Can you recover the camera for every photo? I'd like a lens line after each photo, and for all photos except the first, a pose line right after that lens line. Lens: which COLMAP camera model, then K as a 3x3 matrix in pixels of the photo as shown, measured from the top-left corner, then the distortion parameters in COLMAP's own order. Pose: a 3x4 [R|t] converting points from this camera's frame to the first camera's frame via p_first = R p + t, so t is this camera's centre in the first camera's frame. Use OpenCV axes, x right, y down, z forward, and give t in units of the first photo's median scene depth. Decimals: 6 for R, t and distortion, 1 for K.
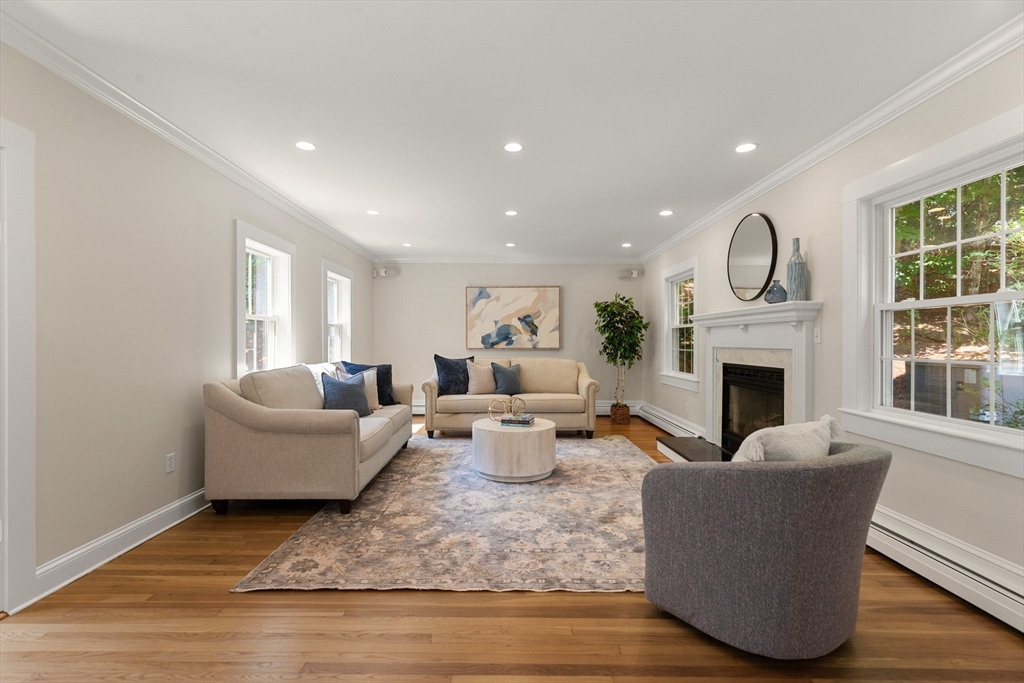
lens RADIAL K [[466.4, 0, 505.9], [0, 466.4, 343.3], [0, 0, 1]] dist [0.011282, -0.000818]
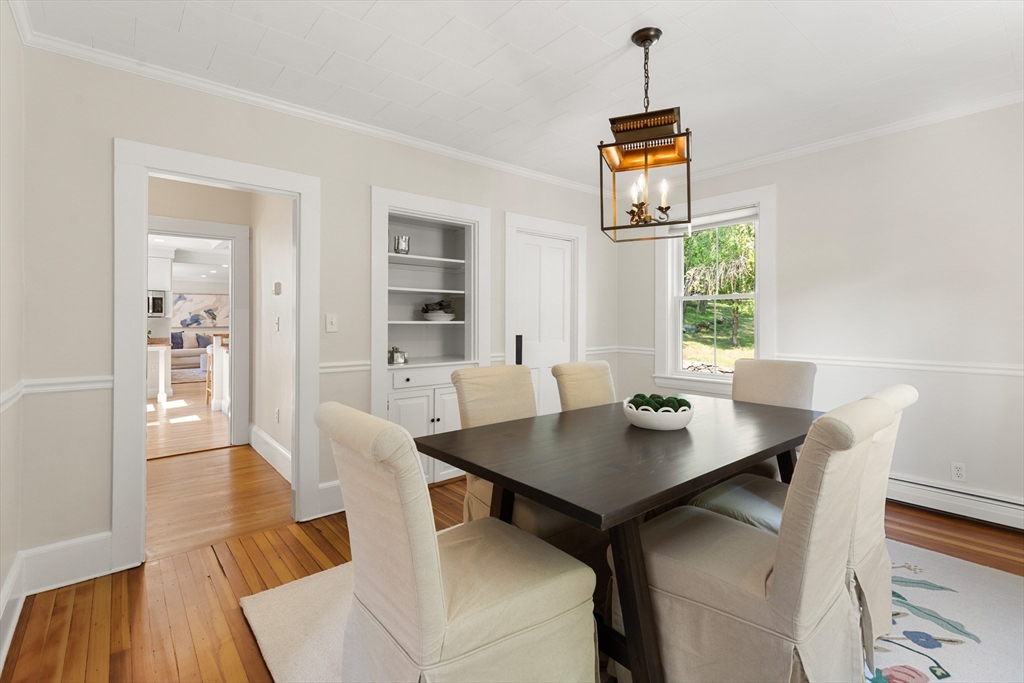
lens RADIAL K [[466.4, 0, 500.9], [0, 466.4, 319.4], [0, 0, 1]] dist [0.011282, -0.000818]
pose [[0.763362, -0.001954, 0.645968, -0.502414], [0.006540, 0.999968, -0.004704, -0.005218], [-0.645938, 0.007816, 0.763350, -2.179178]]
